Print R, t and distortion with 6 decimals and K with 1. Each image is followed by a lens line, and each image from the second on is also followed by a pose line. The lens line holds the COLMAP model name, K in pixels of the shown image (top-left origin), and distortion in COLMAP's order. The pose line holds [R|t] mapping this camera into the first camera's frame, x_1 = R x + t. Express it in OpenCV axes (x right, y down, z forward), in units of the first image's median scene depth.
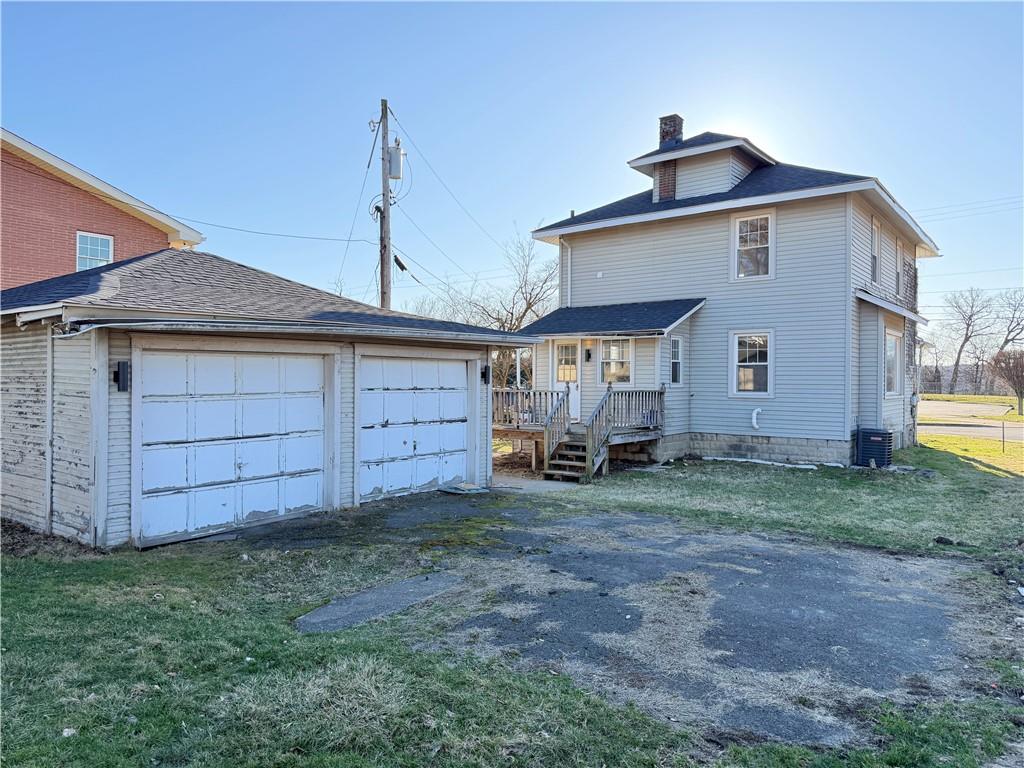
lens RADIAL K [[709.9, 0, 512.0], [0, 709.9, 384.0], [0, 0, 1]] dist [0.142419, -0.219328]
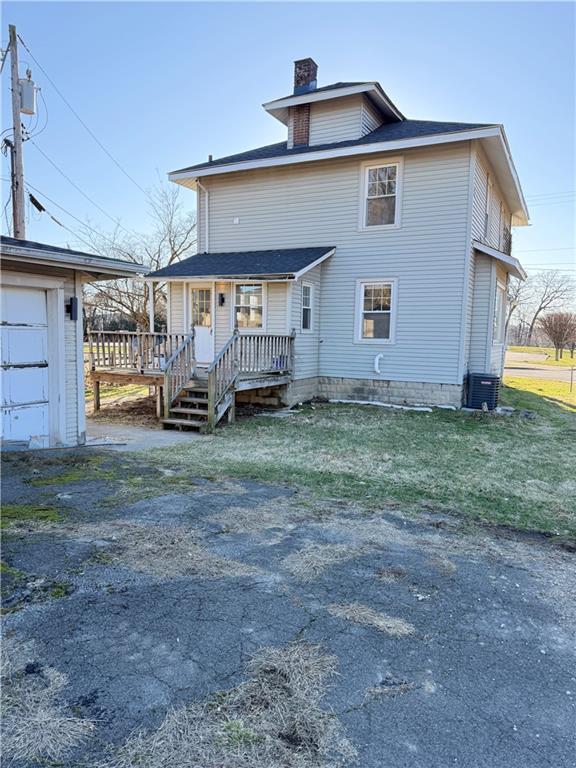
lens RADIAL K [[532.4, 0, 288.0], [0, 532.4, 384.0], [0, 0, 1]] dist [0.142419, -0.219328]
pose [[0.984140, -0.000871, 0.177390, 0.068628], [-0.015030, 0.995982, 0.088279, 0.010261], [-0.176754, -0.089545, 0.980173, 0.249673]]
